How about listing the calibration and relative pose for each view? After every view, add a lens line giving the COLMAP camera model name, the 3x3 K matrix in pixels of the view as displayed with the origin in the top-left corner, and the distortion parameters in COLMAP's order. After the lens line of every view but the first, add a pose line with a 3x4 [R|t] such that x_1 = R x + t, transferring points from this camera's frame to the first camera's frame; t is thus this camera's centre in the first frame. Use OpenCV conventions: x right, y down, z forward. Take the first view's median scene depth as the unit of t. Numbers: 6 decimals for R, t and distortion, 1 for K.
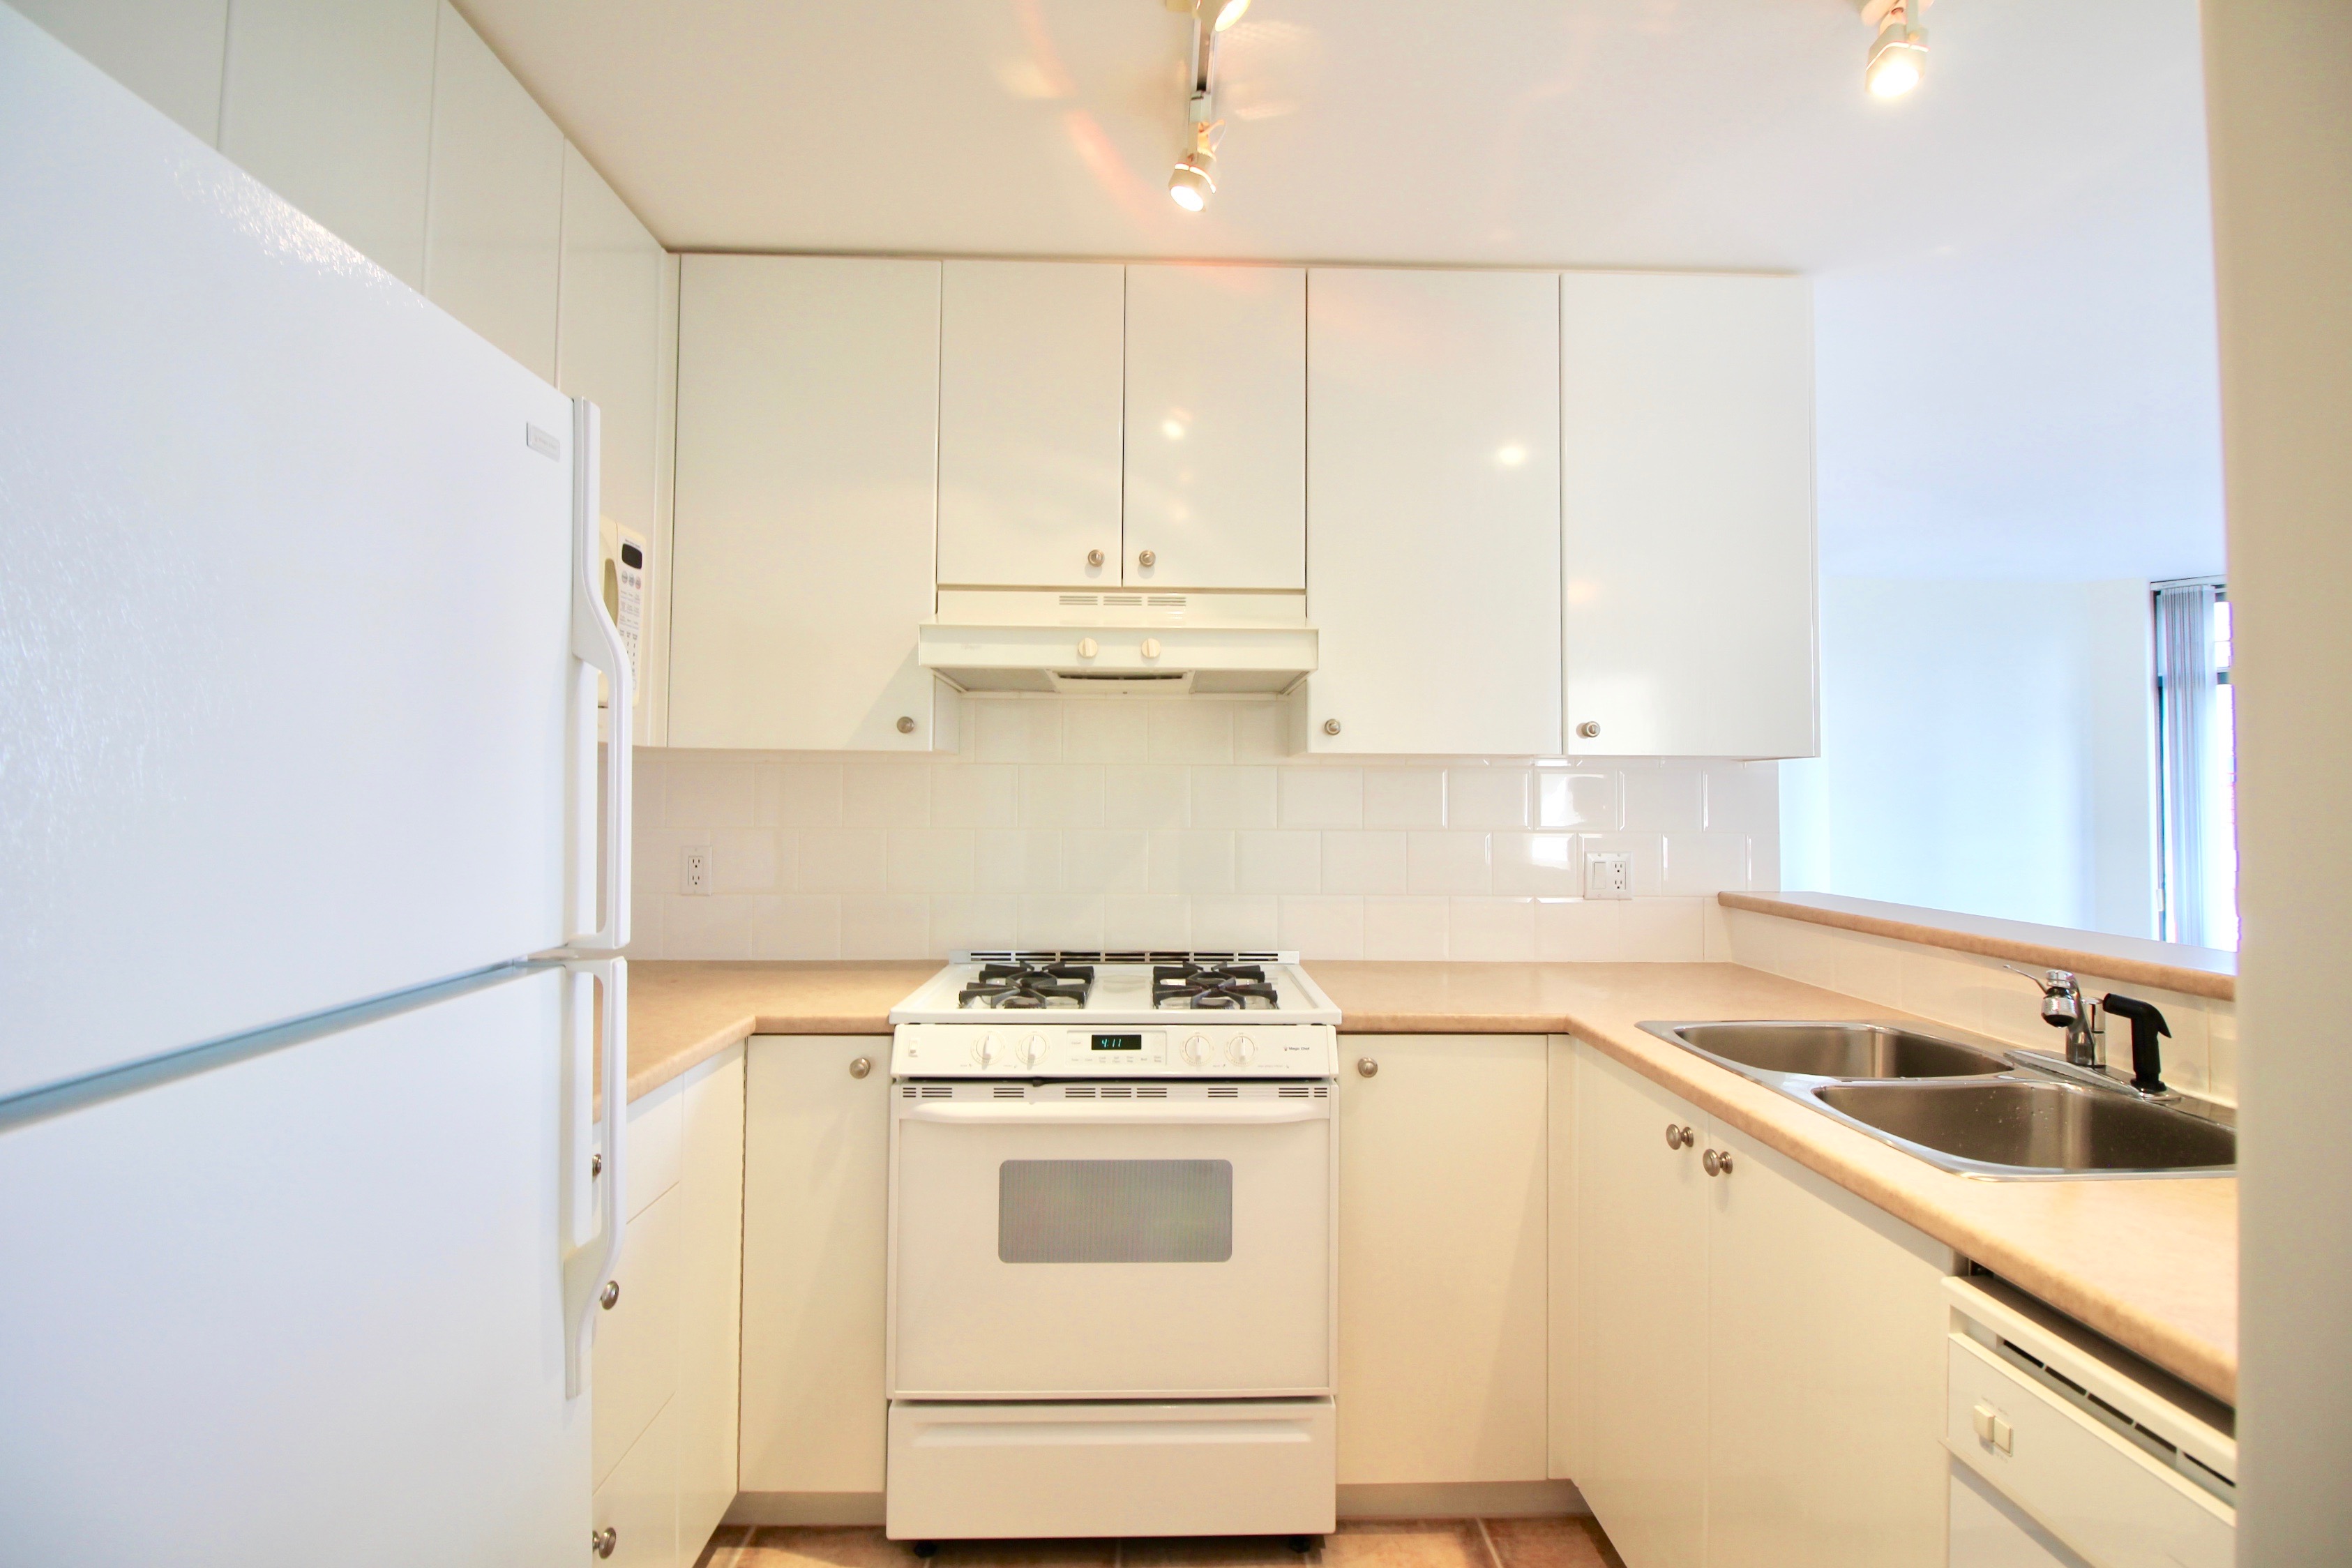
lens RADIAL K [[1064.0, 0, 1171.3], [0, 1064.0, 768.5], [0, 0, 1]] dist [-0.009255, -0.006923]
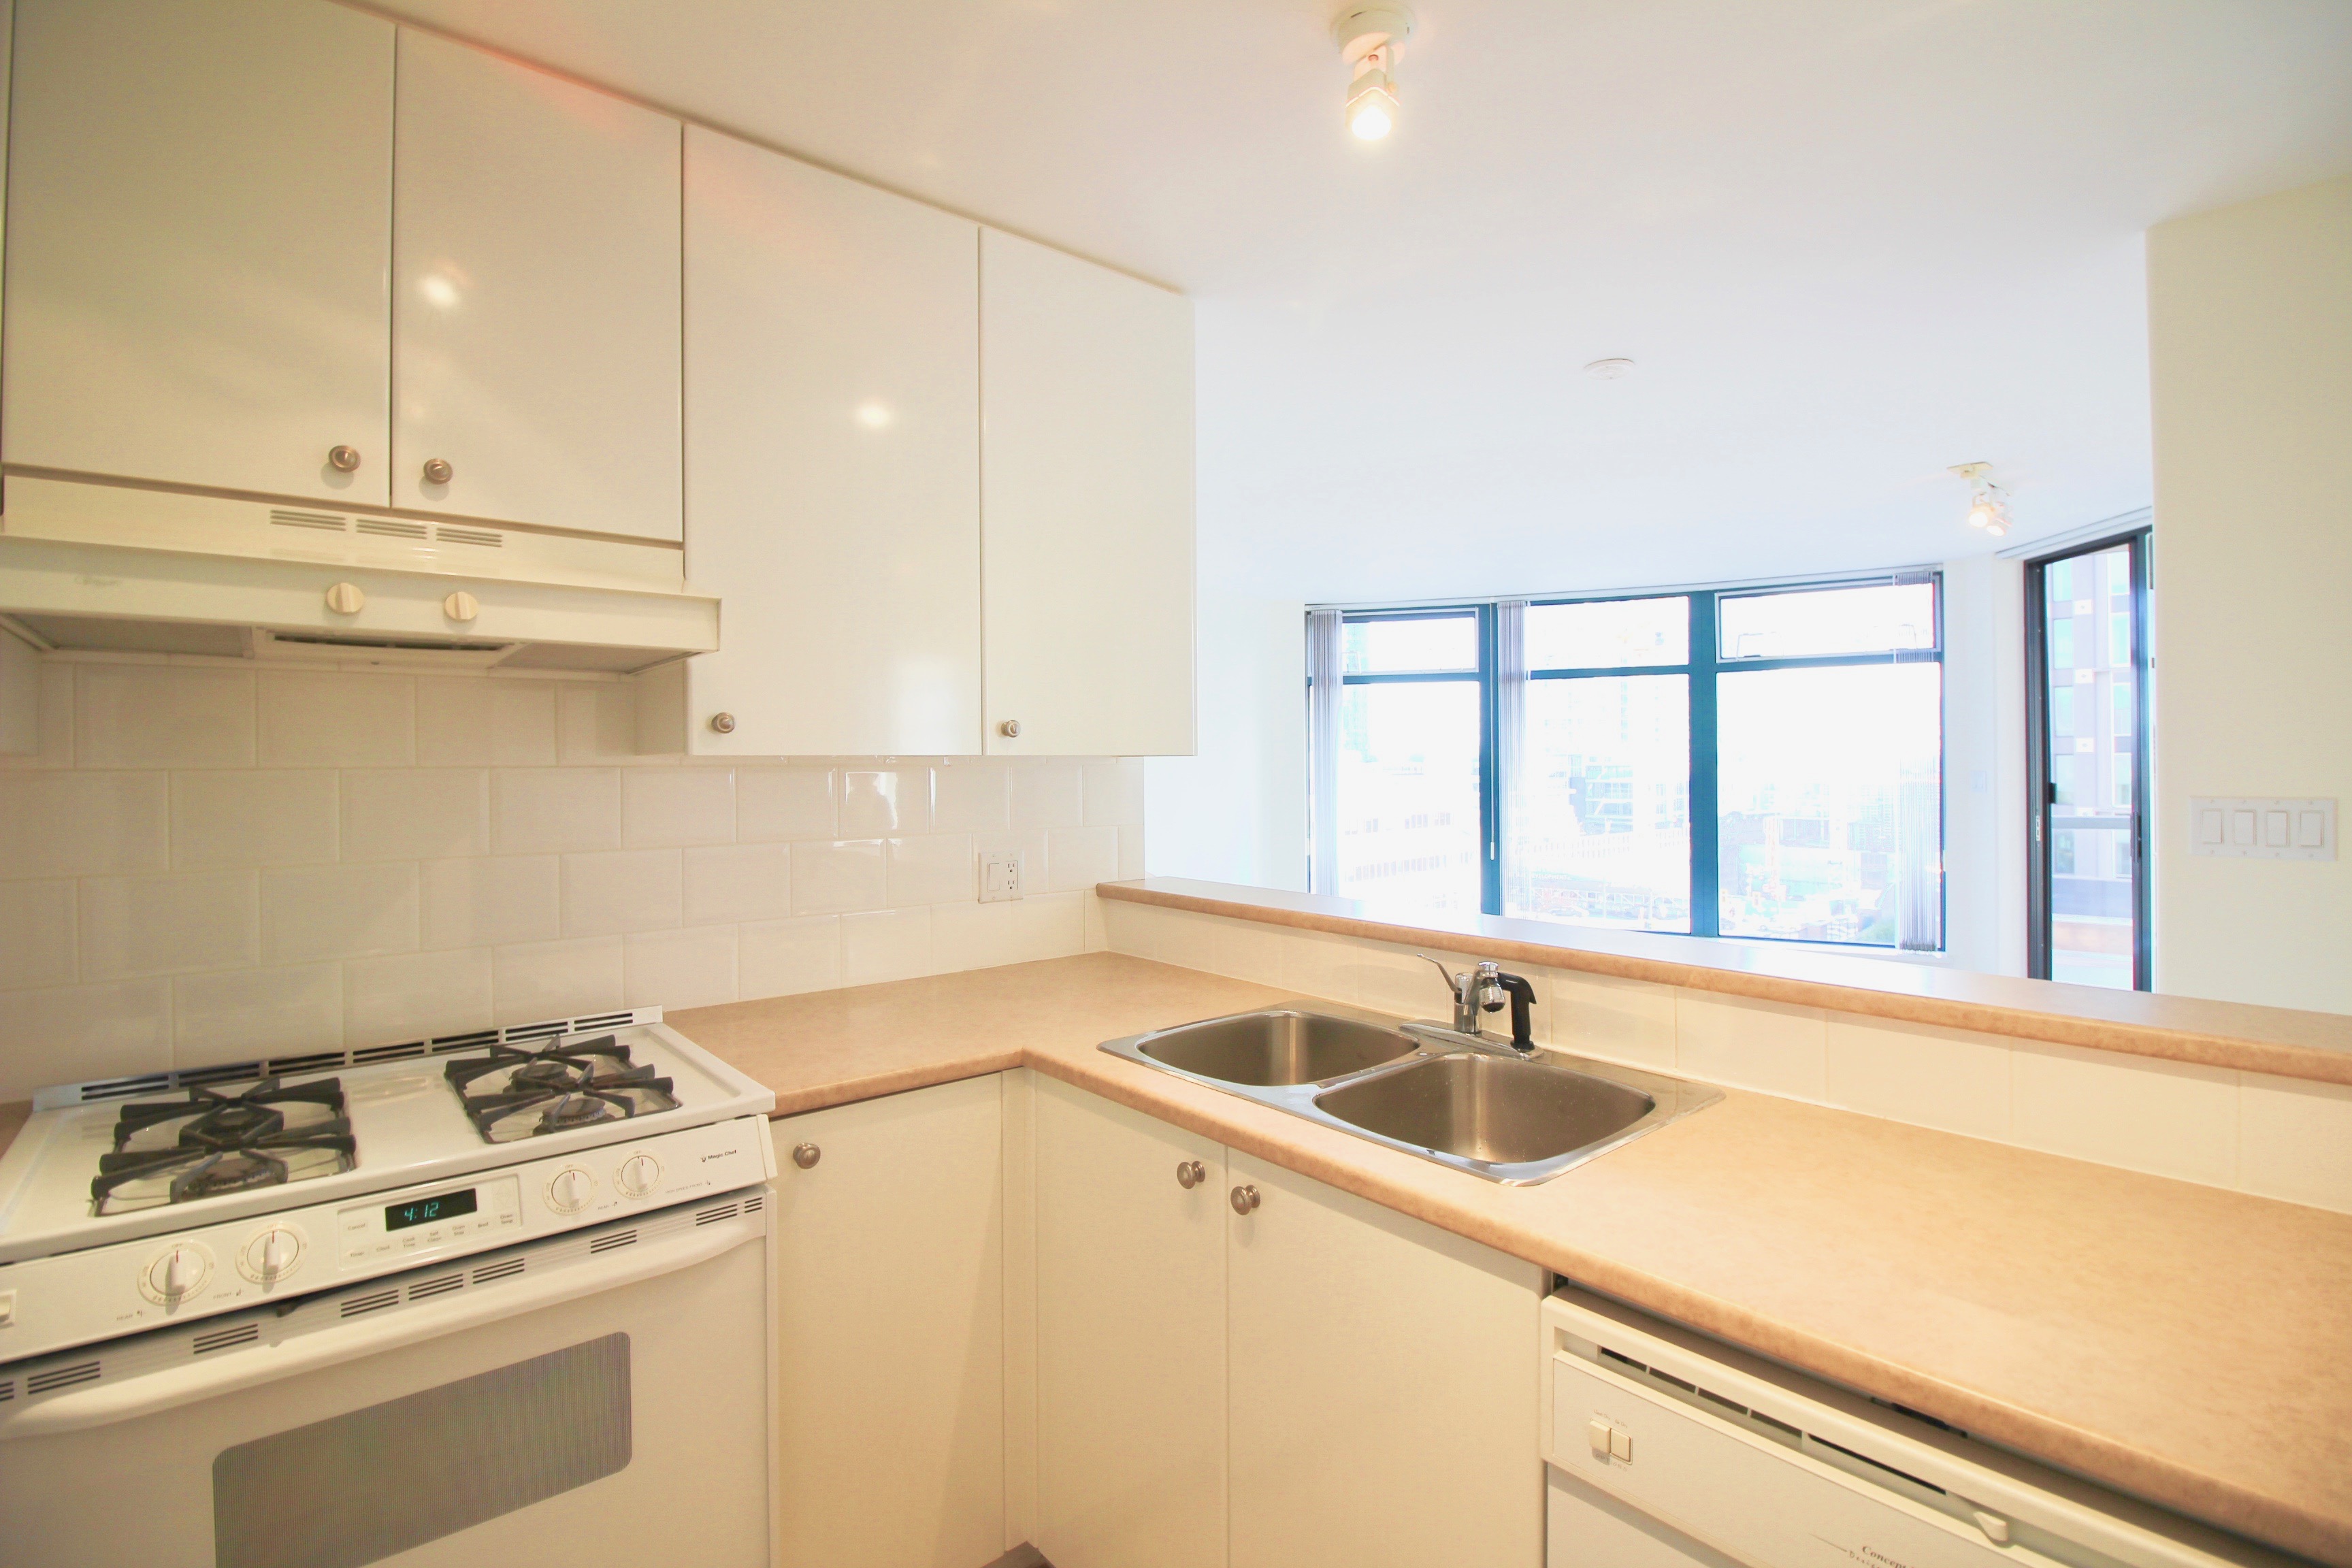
lens RADIAL K [[1064.0, 0, 1157.2], [0, 1064.0, 761.3], [0, 0, 1]] dist [-0.009255, -0.006923]
pose [[0.780750, -0.012426, 0.624721, -0.105239], [-0.002923, 0.999719, 0.023537, -0.035400], [-0.624837, -0.020203, 0.780494, 0.219324]]
